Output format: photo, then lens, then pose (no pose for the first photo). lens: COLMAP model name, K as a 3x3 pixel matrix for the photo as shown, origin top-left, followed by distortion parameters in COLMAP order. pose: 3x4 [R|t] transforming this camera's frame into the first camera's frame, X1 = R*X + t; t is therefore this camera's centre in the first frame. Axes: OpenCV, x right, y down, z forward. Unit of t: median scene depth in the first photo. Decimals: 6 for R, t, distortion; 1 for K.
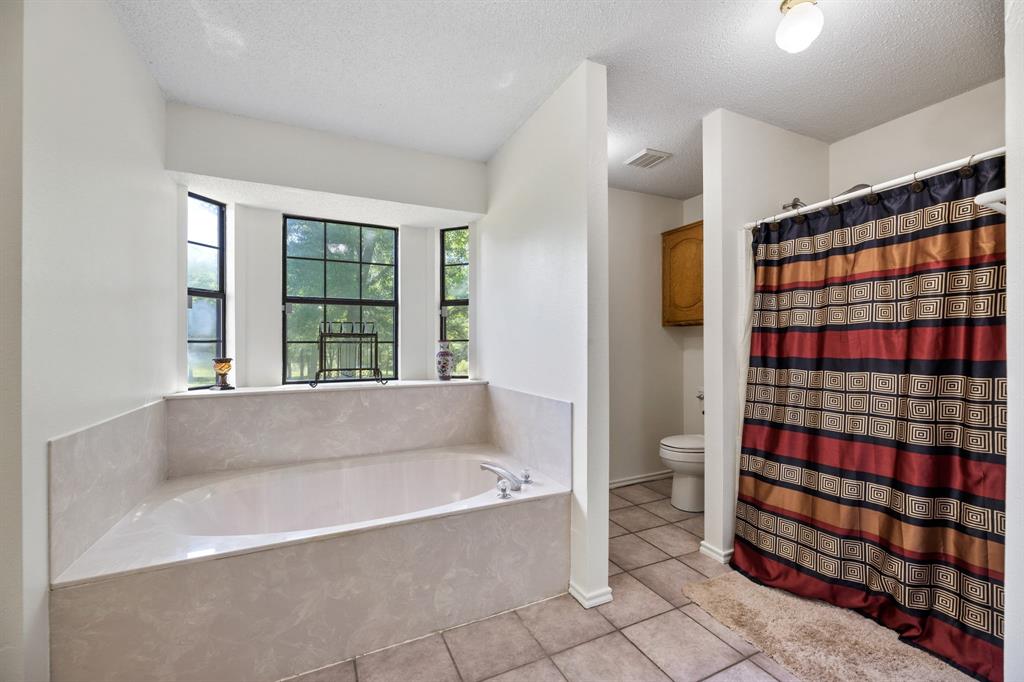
lens RADIAL K [[413.9, 0, 510.5], [0, 413.9, 342.5], [0, 0, 1]] dist [0.002041, -0.000270]
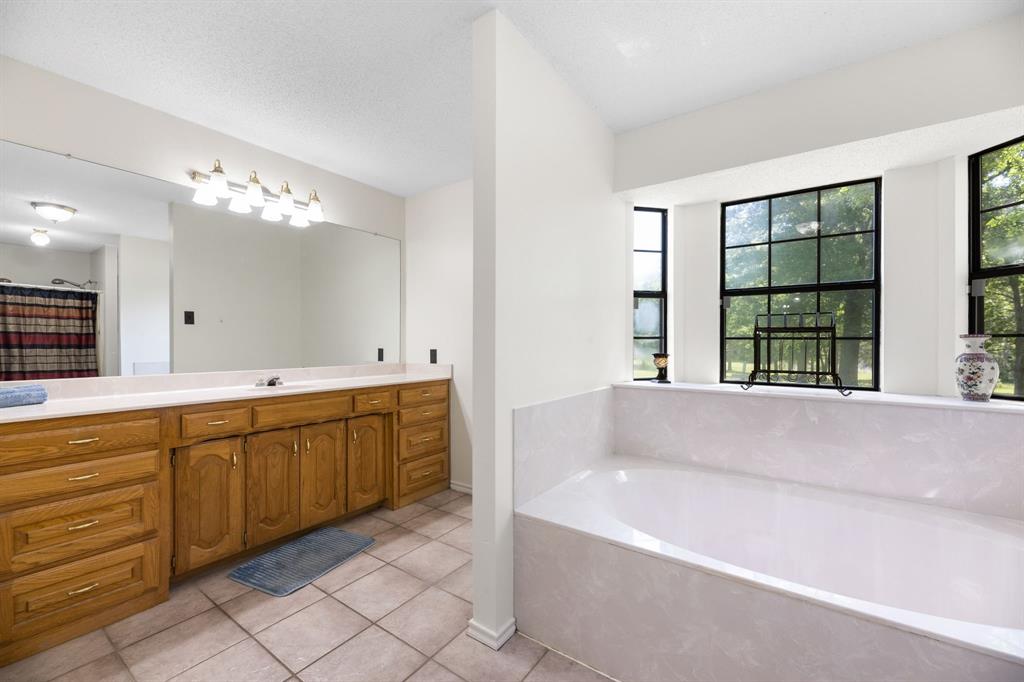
lens RADIAL K [[413.9, 0, 516.7], [0, 413.9, 338.2], [0, 0, 1]] dist [0.002041, -0.000270]
pose [[0.490843, -0.001734, -0.871246, 0.050459], [-0.000477, 0.999997, -0.002259, 0.001191], [0.871248, 0.001524, 0.490841, 0.141472]]
